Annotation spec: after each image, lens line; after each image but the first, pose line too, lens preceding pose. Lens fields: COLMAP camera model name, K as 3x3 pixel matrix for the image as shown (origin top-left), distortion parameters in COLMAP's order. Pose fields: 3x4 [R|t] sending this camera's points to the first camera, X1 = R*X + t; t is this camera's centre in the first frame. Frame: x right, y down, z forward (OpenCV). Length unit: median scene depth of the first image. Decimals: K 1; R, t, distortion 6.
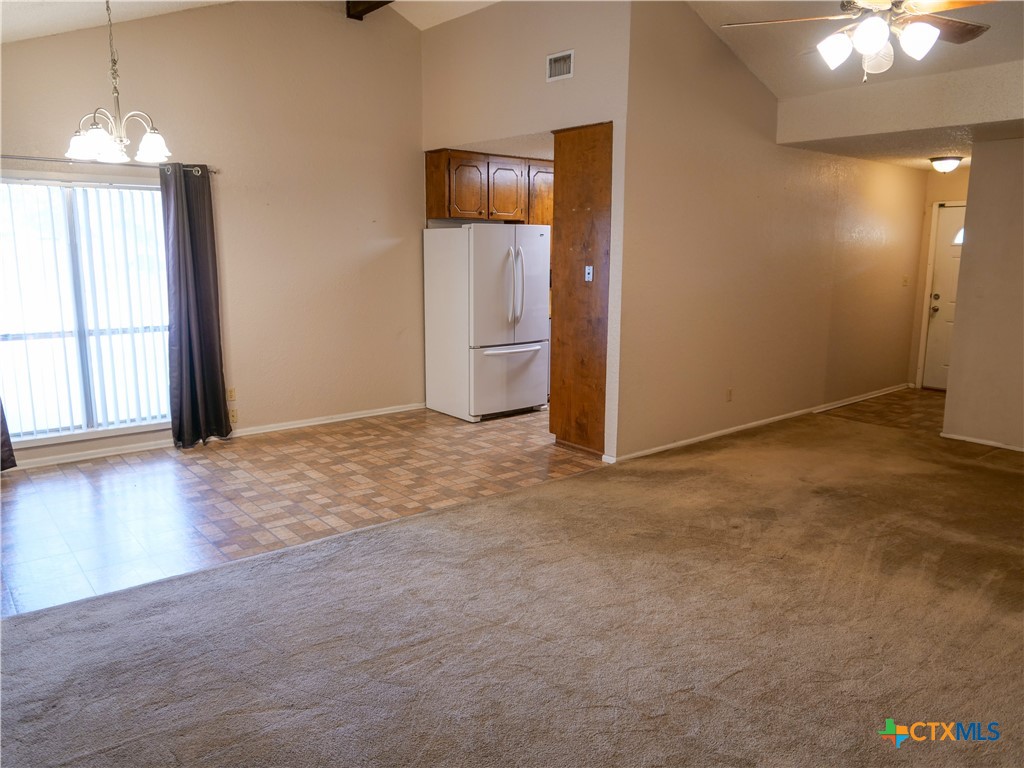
lens RADIAL K [[726.5, 0, 500.8], [0, 726.5, 382.0], [0, 0, 1]] dist [-0.013198, 0.002758]
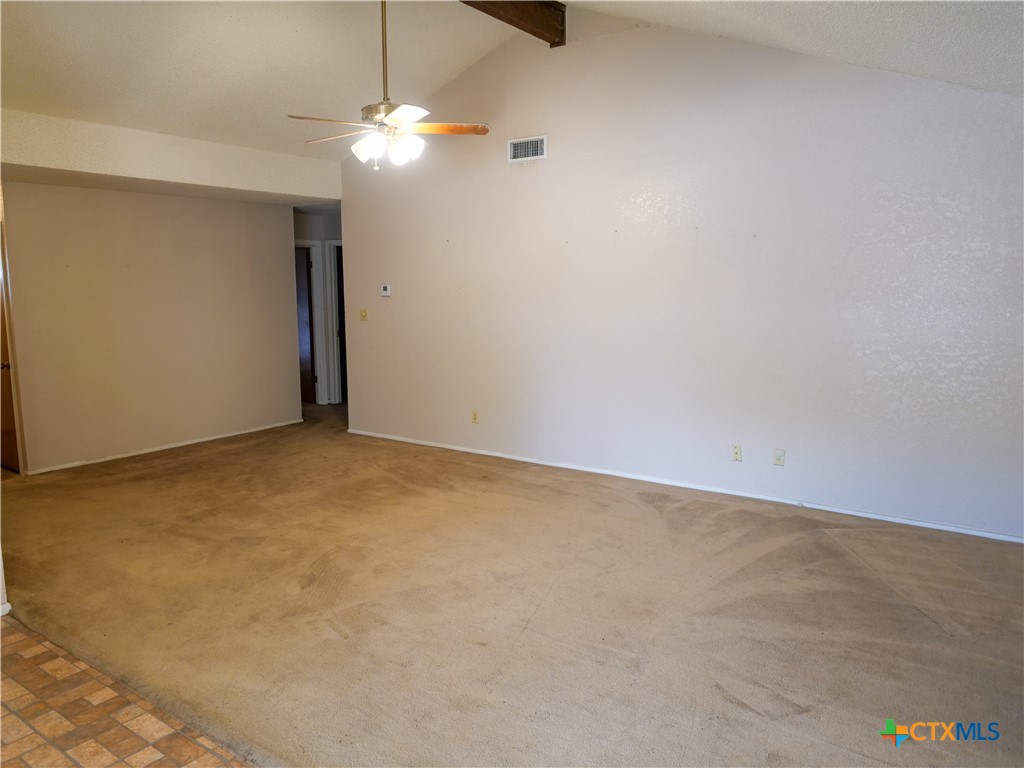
lens RADIAL K [[739.4, 0, 507.0], [0, 739.4, 384.2], [0, 0, 1]] dist [-0.018608, 0.000589]
pose [[-0.260656, -0.136630, 0.955715, -0.586601], [0.173914, 0.967095, 0.185689, -0.137757], [-0.949638, 0.214613, -0.228317, 0.683692]]
